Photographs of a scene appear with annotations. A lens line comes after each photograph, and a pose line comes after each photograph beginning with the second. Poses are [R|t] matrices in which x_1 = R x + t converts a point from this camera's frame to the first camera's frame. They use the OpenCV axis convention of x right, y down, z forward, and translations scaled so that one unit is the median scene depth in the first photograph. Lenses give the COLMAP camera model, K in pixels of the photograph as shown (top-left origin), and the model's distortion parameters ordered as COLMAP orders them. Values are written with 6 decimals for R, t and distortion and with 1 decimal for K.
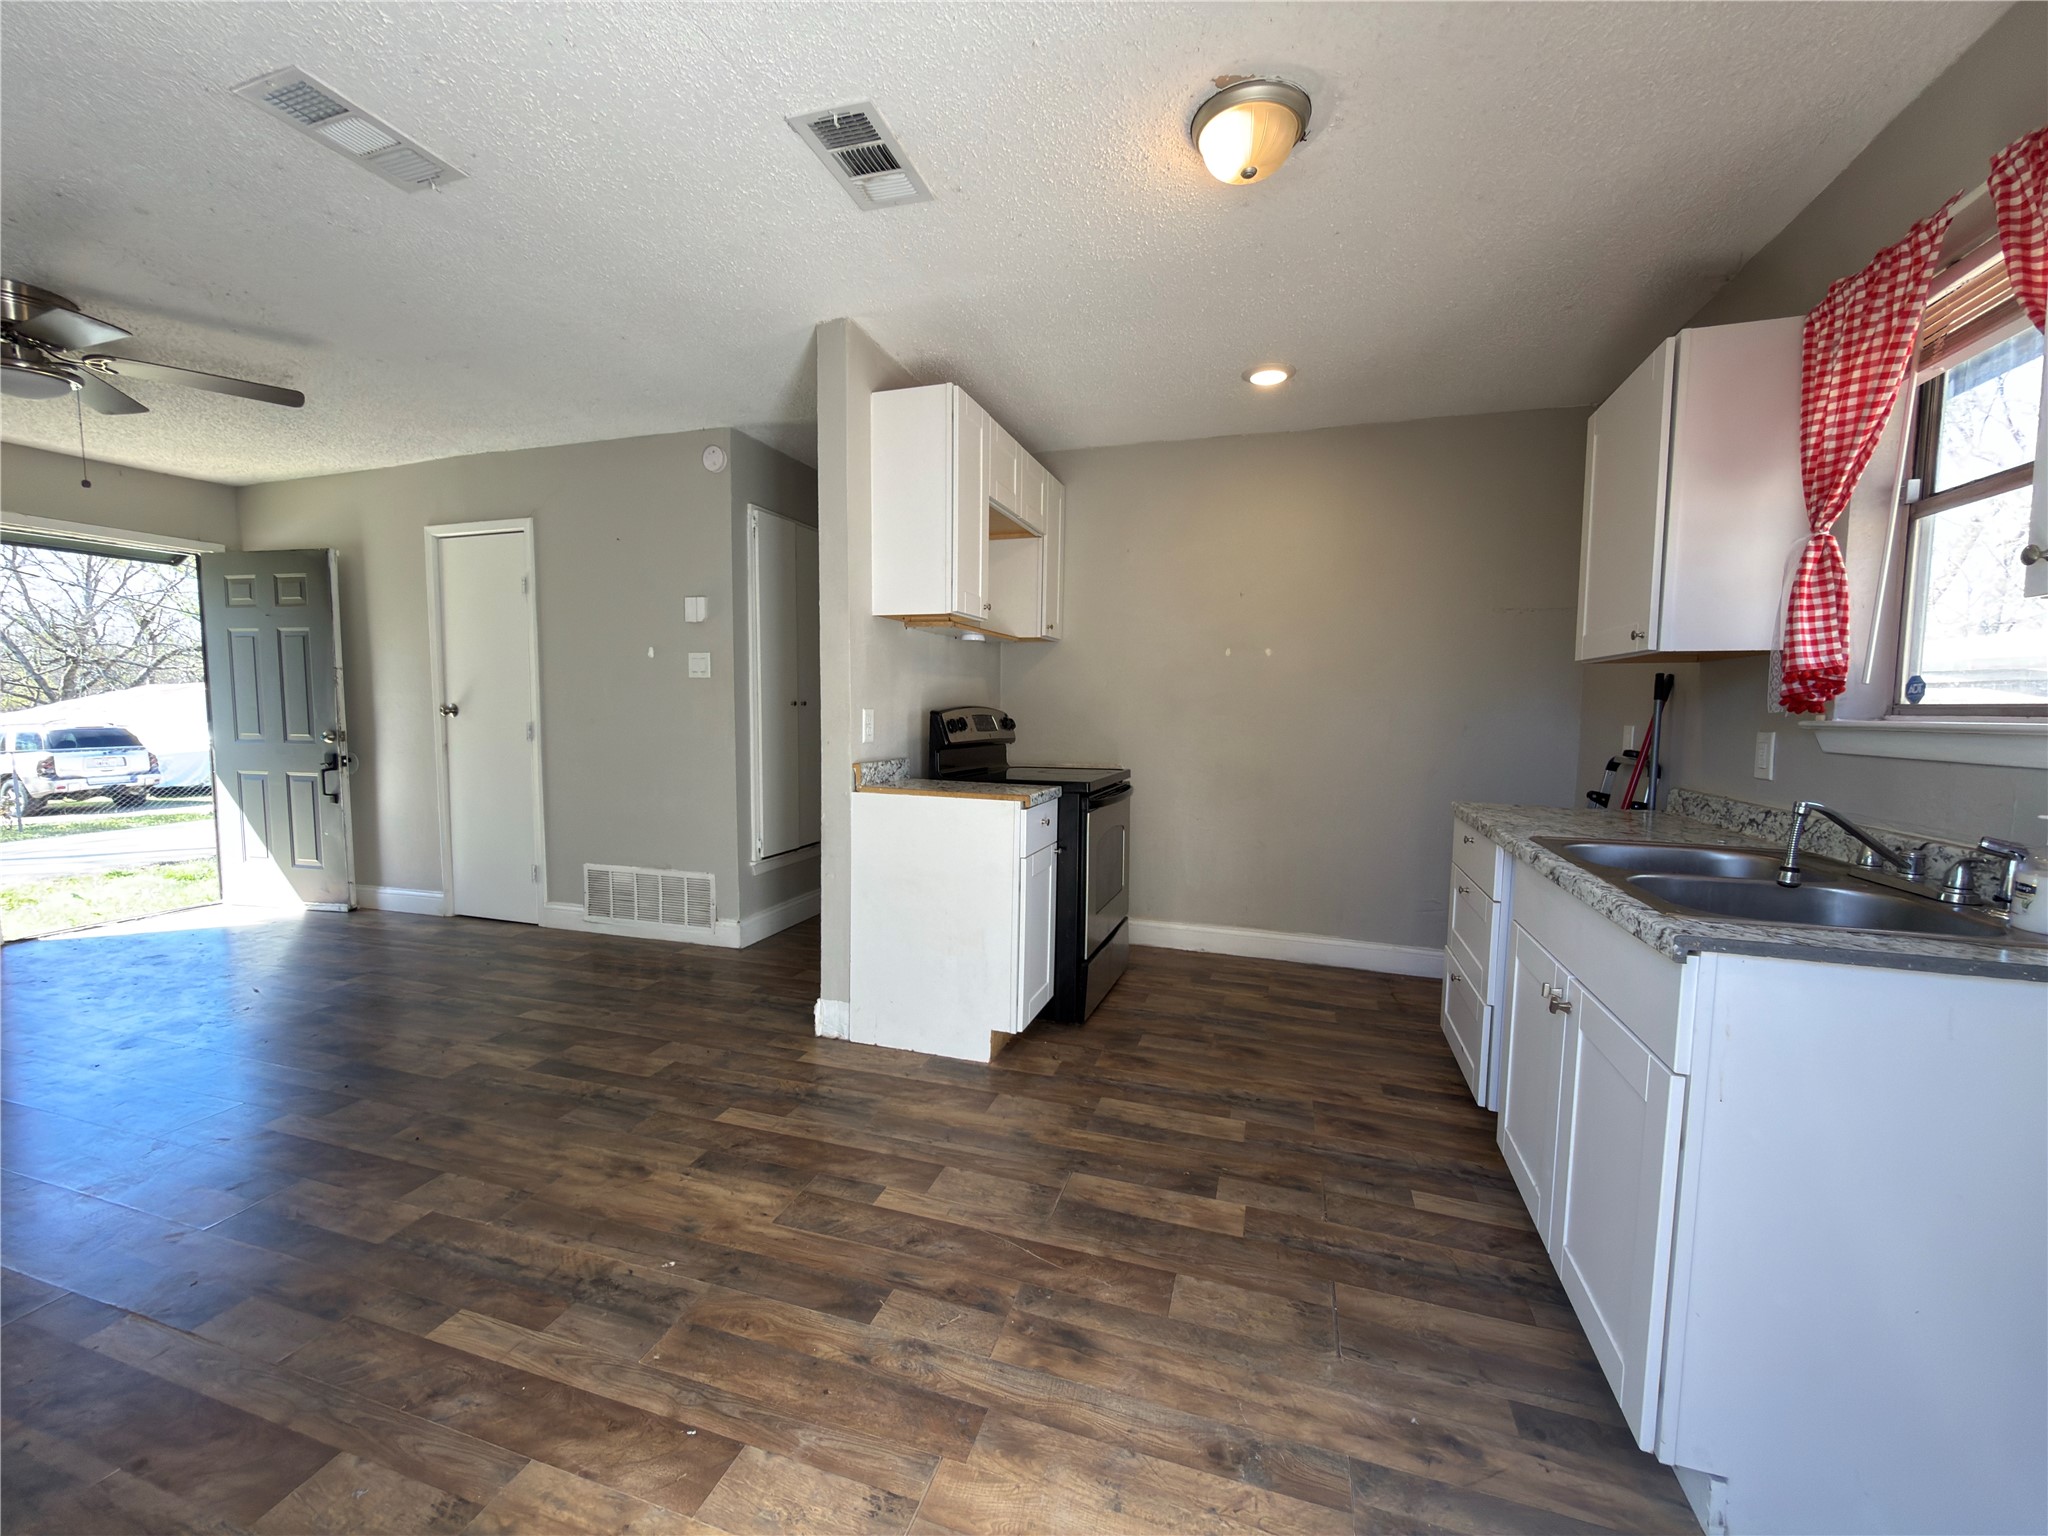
lens RADIAL K [[809.2, 0, 1024.0], [0, 809.2, 768.0], [0, 0, 1]] dist [0.000800, -0.000128]
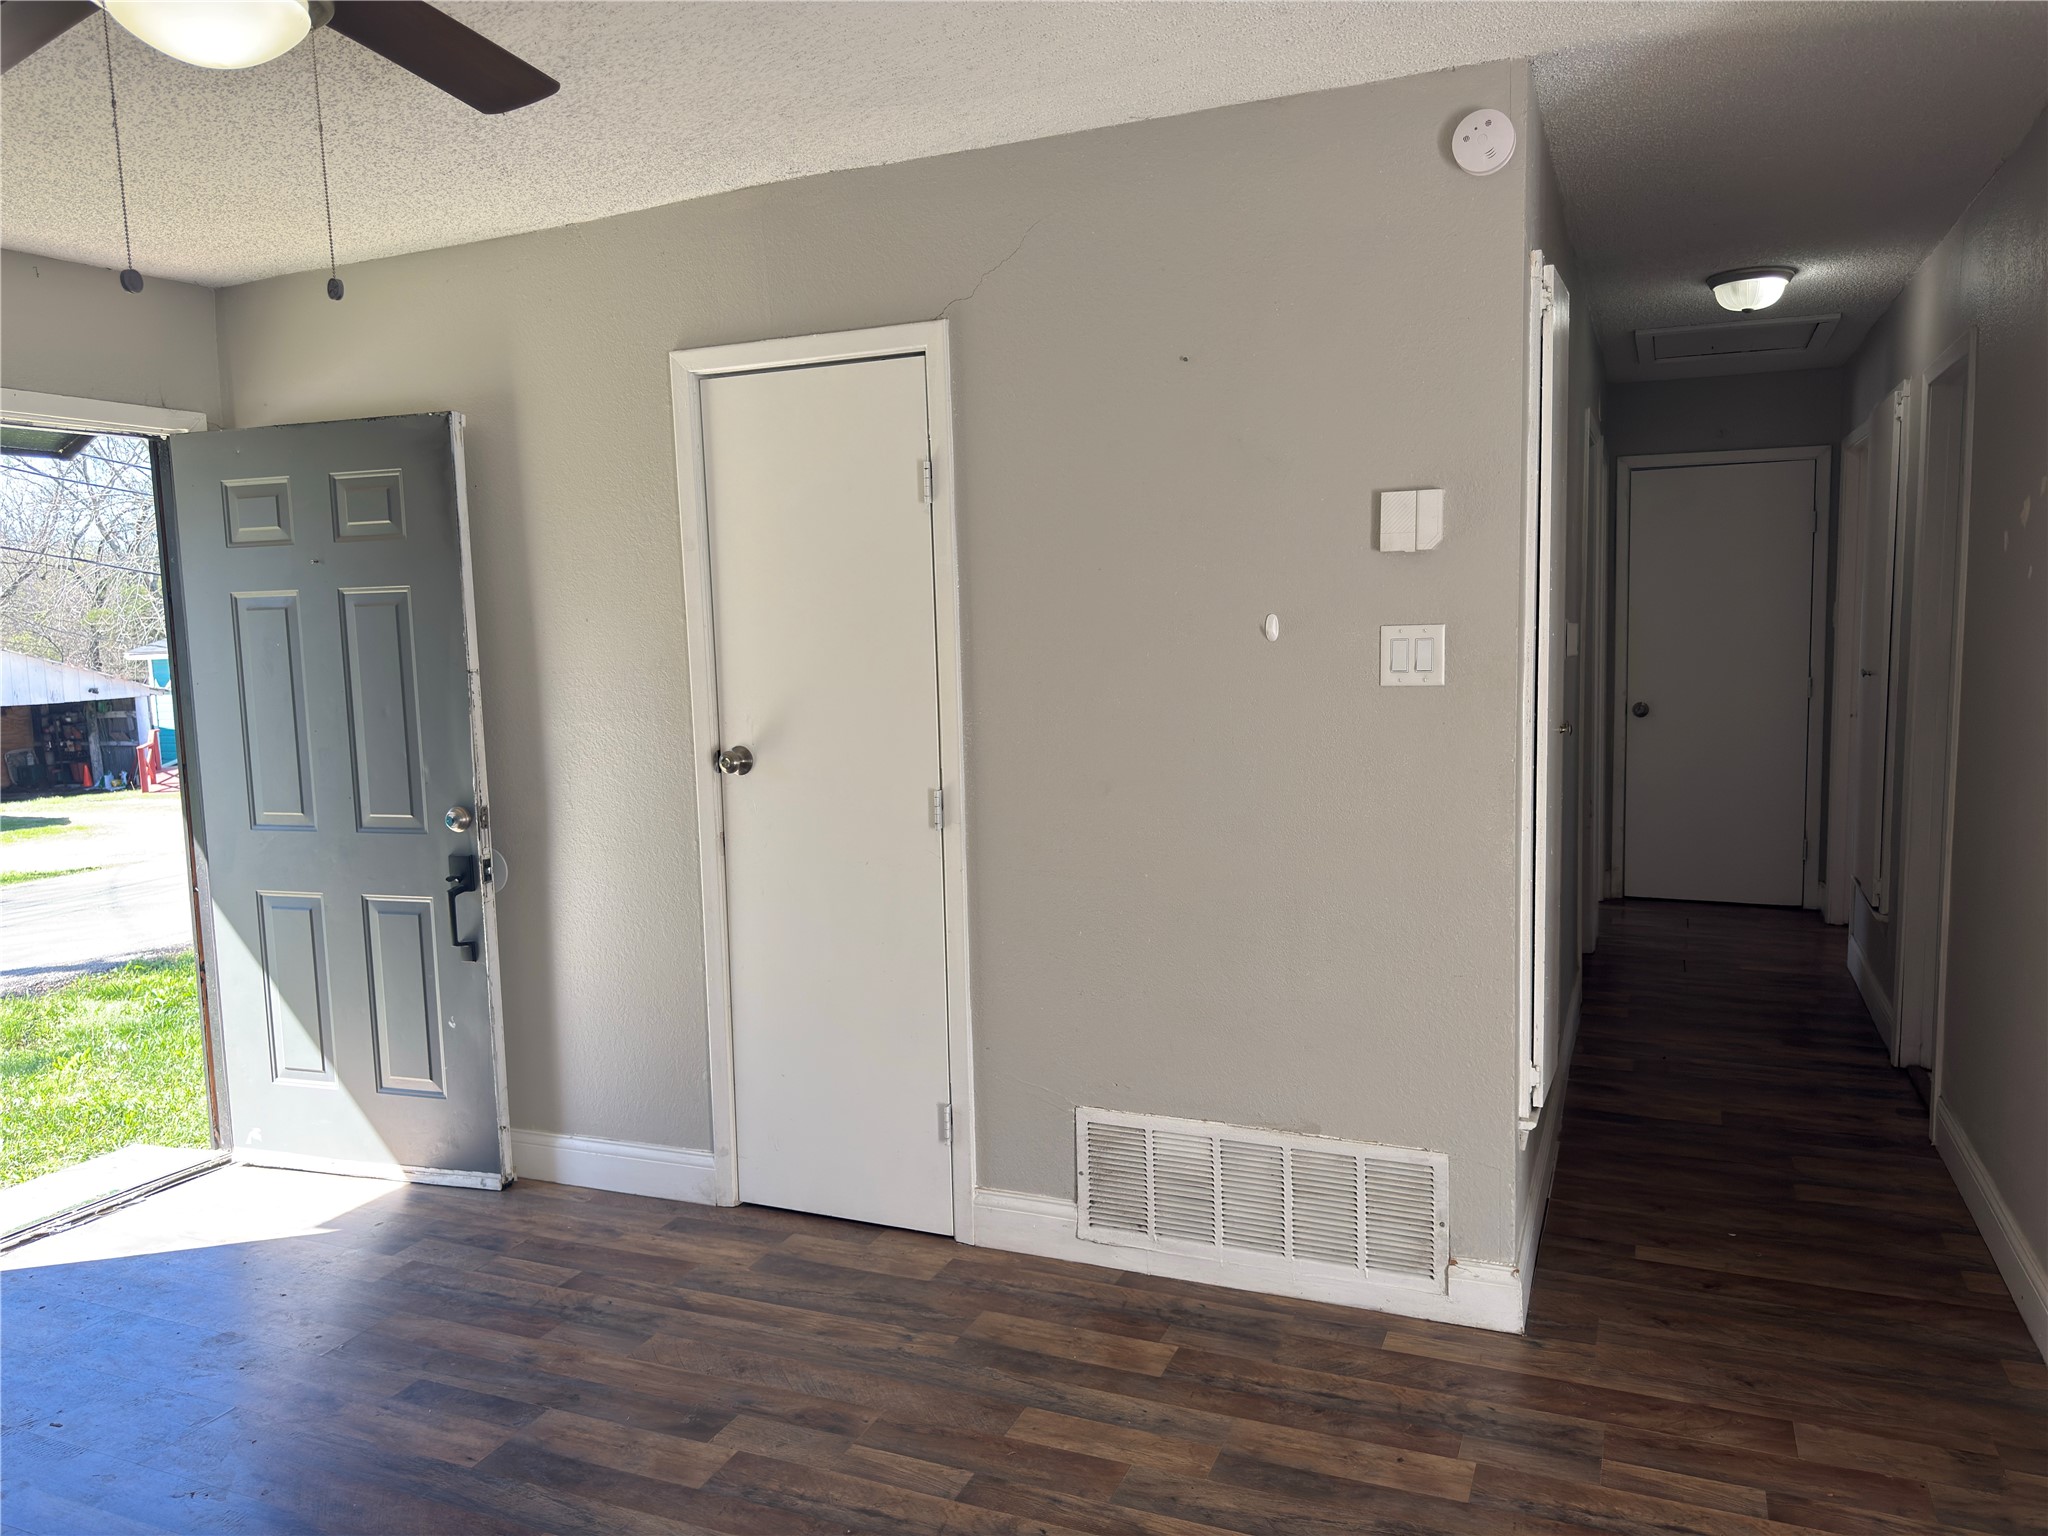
lens RADIAL K [[1446.1, 0, 1024.0], [0, 1446.1, 768.0], [0, 0, 1]] dist [0.038772, -0.001890]
pose [[0.993984, -0.026479, -0.106272, -0.467772], [0.029728, 0.999134, 0.029109, -0.086975], [0.105409, -0.032093, 0.993911, 0.215741]]
